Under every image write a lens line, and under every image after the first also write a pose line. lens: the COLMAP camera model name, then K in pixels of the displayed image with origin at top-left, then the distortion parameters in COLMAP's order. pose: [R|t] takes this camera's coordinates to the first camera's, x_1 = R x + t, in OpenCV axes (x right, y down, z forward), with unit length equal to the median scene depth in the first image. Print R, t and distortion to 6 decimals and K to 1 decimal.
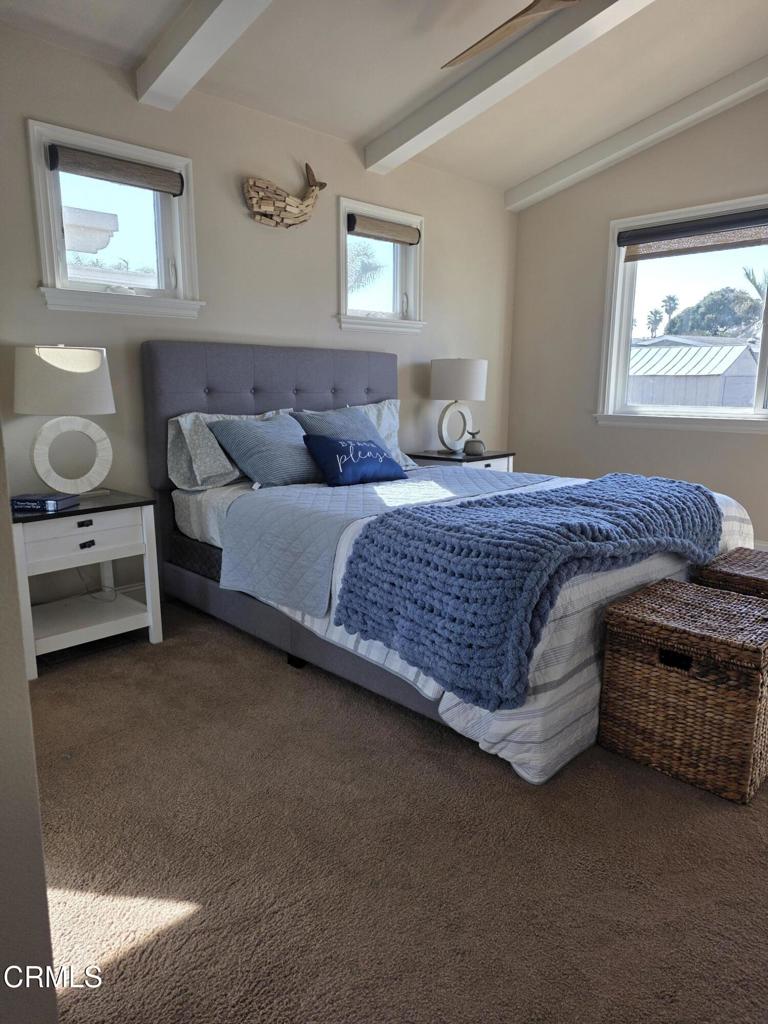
lens RADIAL K [[690.3, 0, 387.2], [0, 690.3, 519.1], [0, 0, 1]] dist [0.052291, -0.046201]
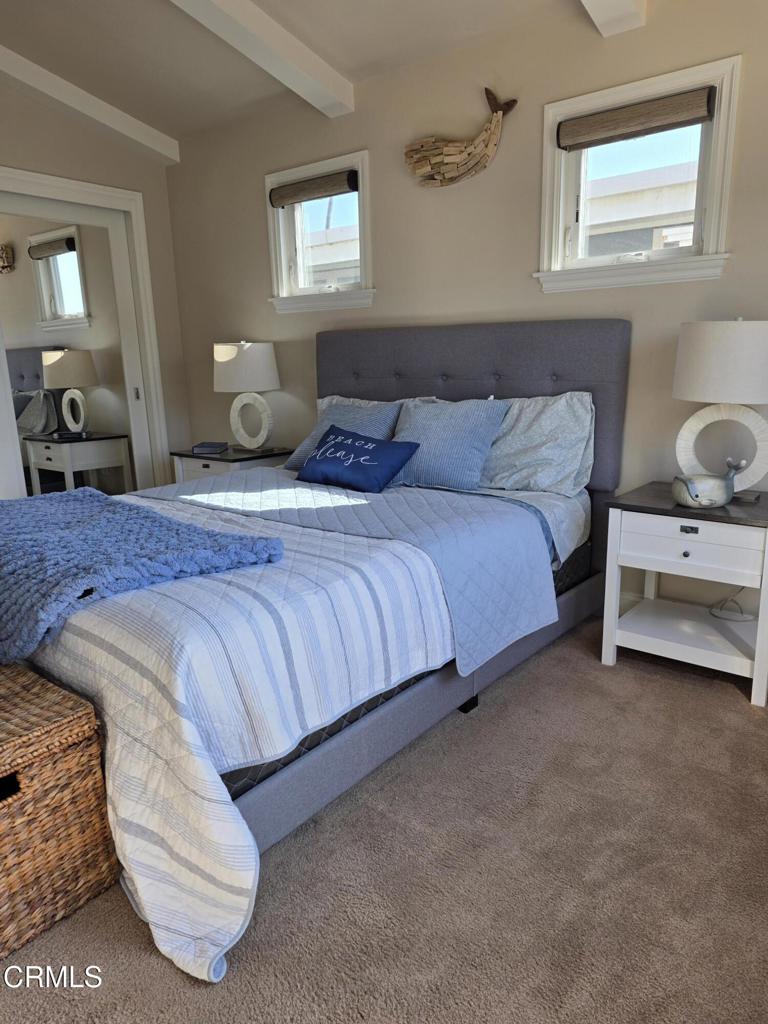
lens RADIAL K [[690.3, 0, 387.2], [0, 690.3, 519.1], [0, 0, 1]] dist [0.052291, -0.046201]
pose [[0.108736, 0.198468, -0.974057, 0.748620], [-0.206000, 0.963095, 0.173238, -0.157011], [0.972492, 0.181818, 0.145608, 0.875658]]
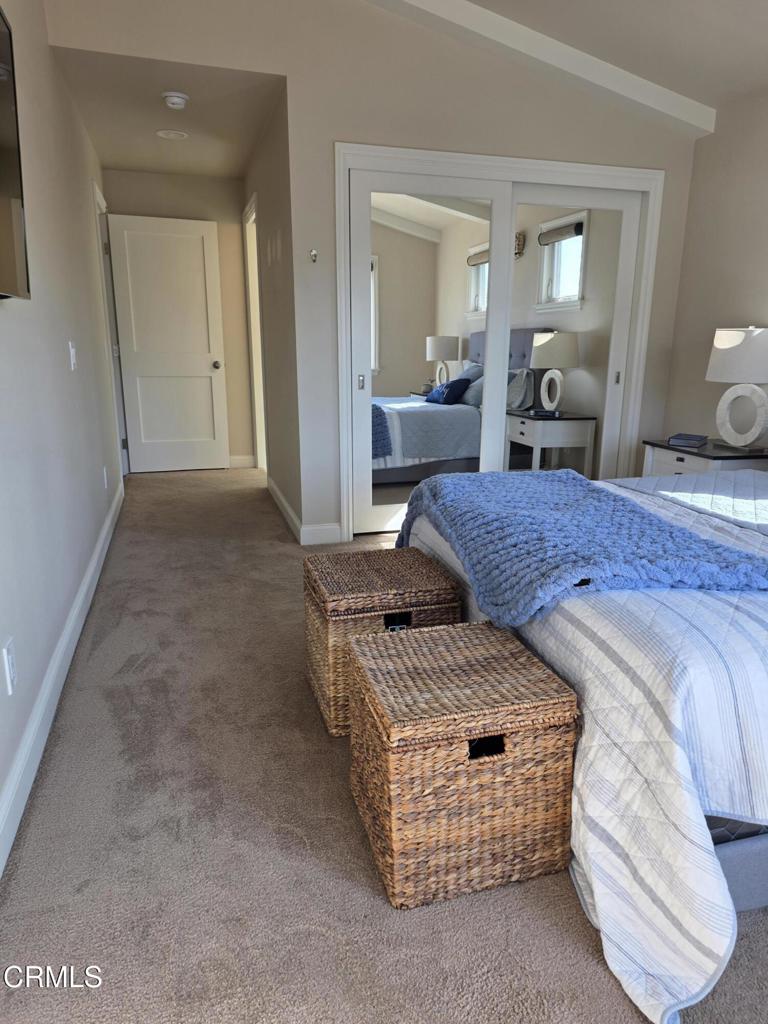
lens RADIAL K [[690.3, 0, 387.2], [0, 690.3, 519.1], [0, 0, 1]] dist [0.052291, -0.046201]
pose [[-0.496989, 0.185825, -0.847627, 0.741884], [-0.224533, 0.915998, 0.332464, -0.154068], [0.838204, 0.355551, -0.413517, 0.837241]]
